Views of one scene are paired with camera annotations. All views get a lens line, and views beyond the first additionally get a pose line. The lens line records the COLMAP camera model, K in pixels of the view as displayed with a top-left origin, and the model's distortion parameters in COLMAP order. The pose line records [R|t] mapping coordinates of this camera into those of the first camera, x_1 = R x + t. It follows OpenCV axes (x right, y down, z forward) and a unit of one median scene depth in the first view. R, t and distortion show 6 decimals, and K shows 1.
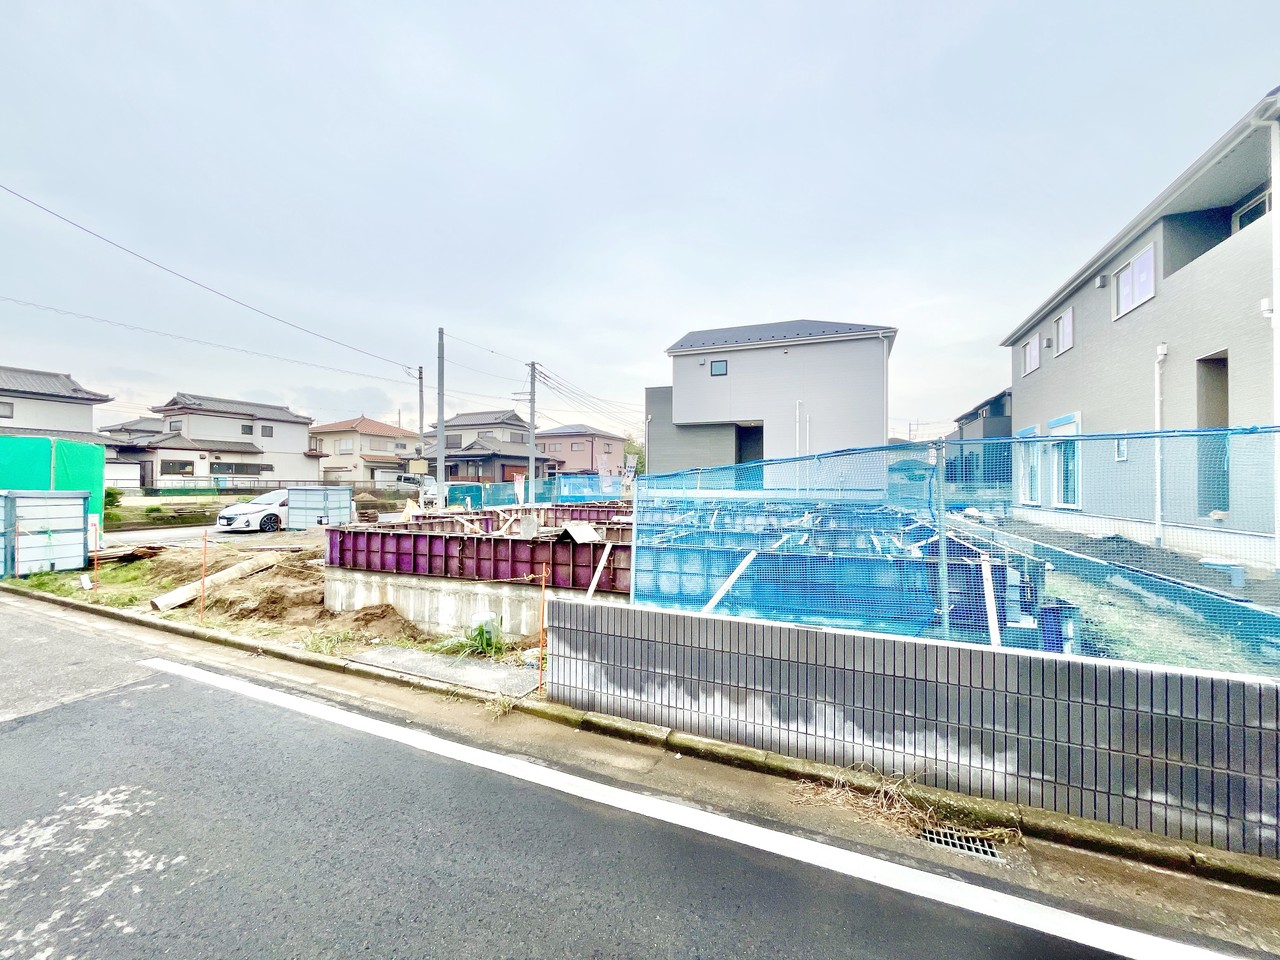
lens RADIAL K [[516.4, 0, 640.0], [0, 516.4, 480.0], [0, 0, 1]] dist [-0.001632, -0.000197]
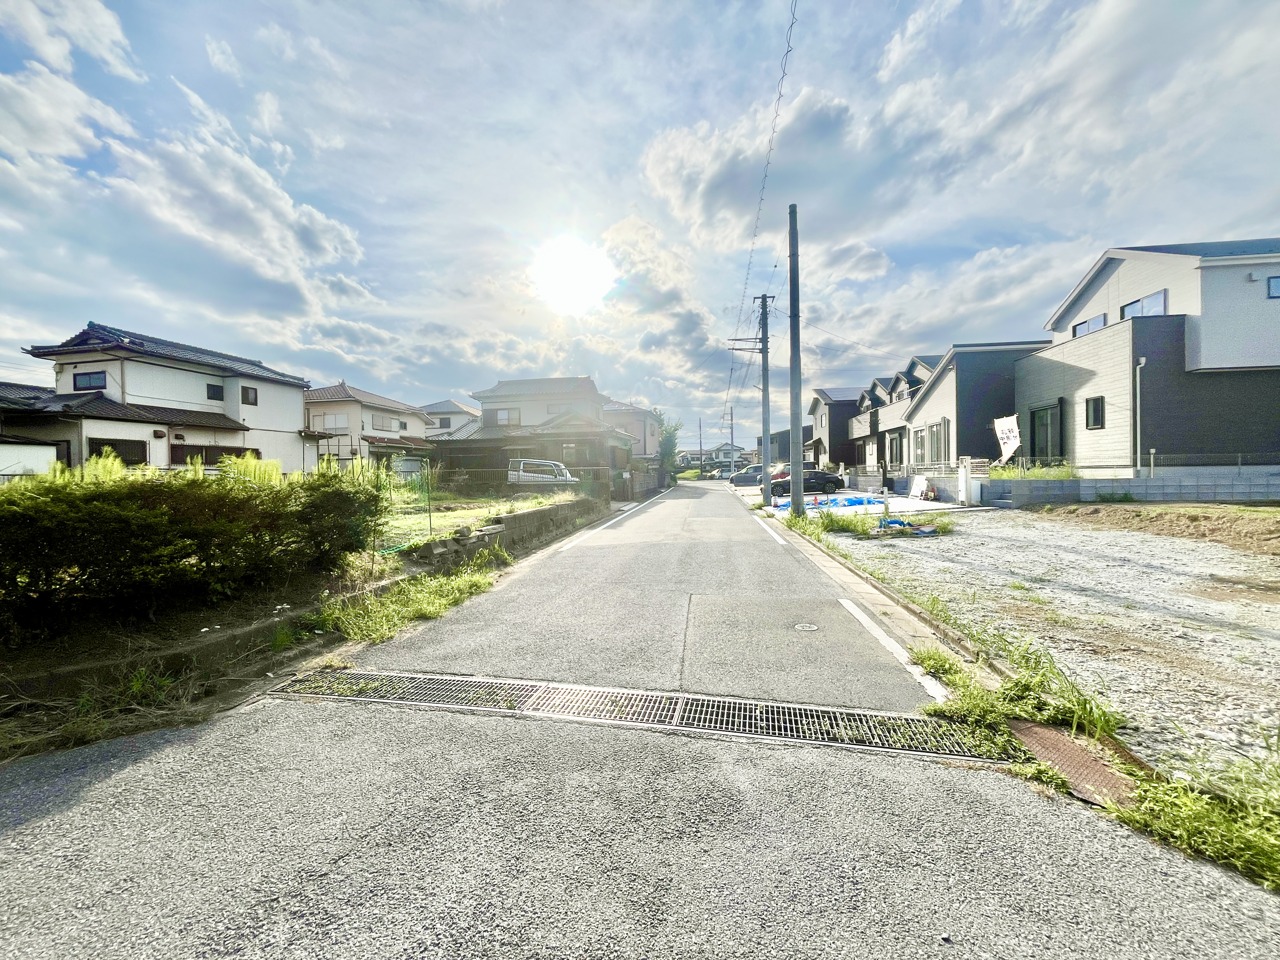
lens RADIAL K [[516.4, 0, 640.0], [0, 516.4, 480.0], [0, 0, 1]] dist [-0.001632, -0.000197]
pose [[0.968595, -0.023504, 0.247532, -0.900885], [0.018722, 0.999590, 0.021652, 0.007137], [-0.247940, -0.016337, 0.968638, 0.587623]]
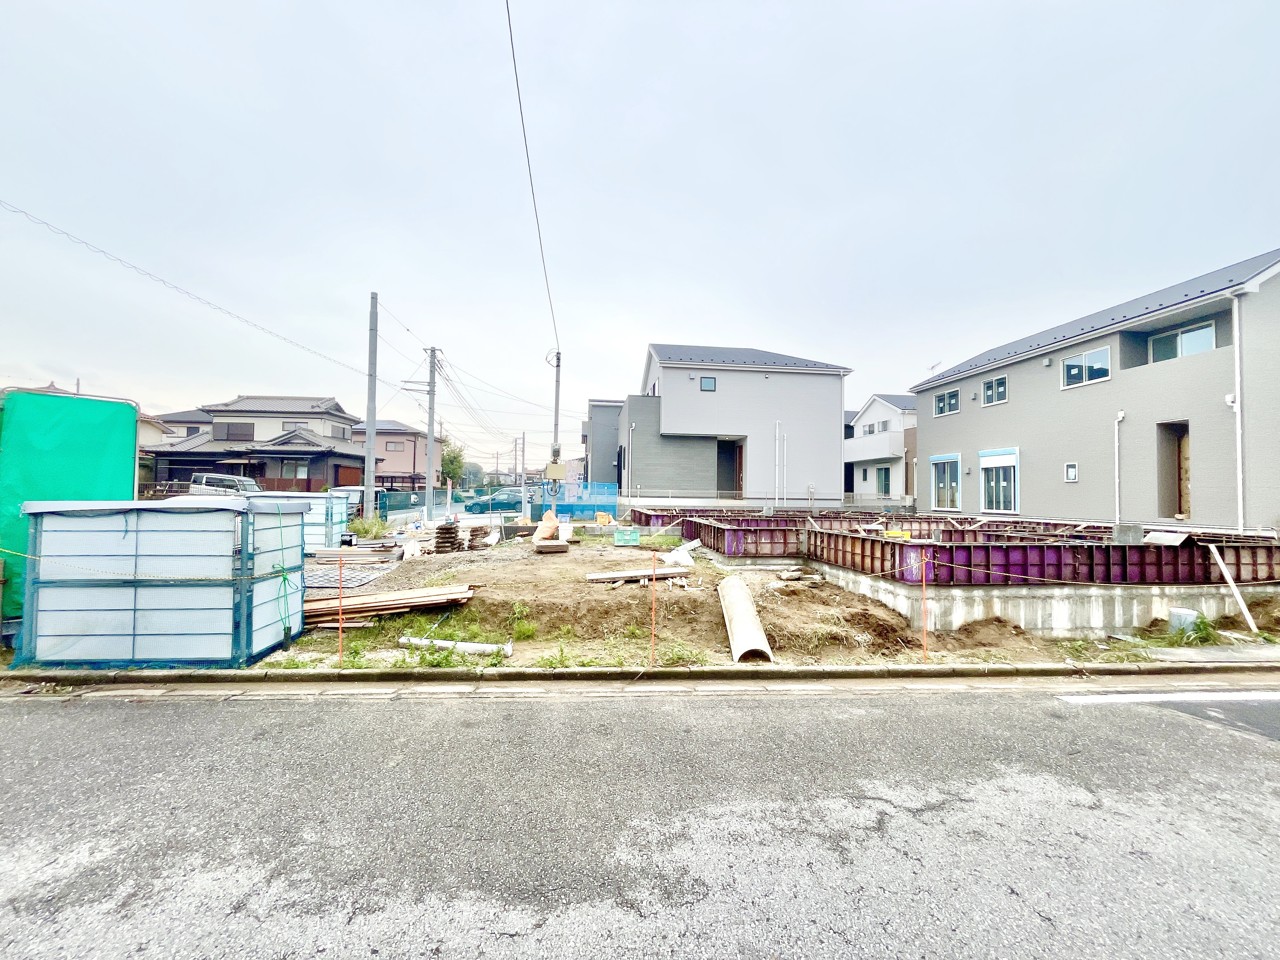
lens RADIAL K [[516.4, 0, 640.0], [0, 516.4, 480.0], [0, 0, 1]] dist [-0.001632, -0.000197]
pose [[0.879279, 0.020423, 0.475869, -0.505066], [-0.013918, 0.999755, -0.017189, 0.000719], [-0.476104, 0.008490, 0.879348, 0.143304]]
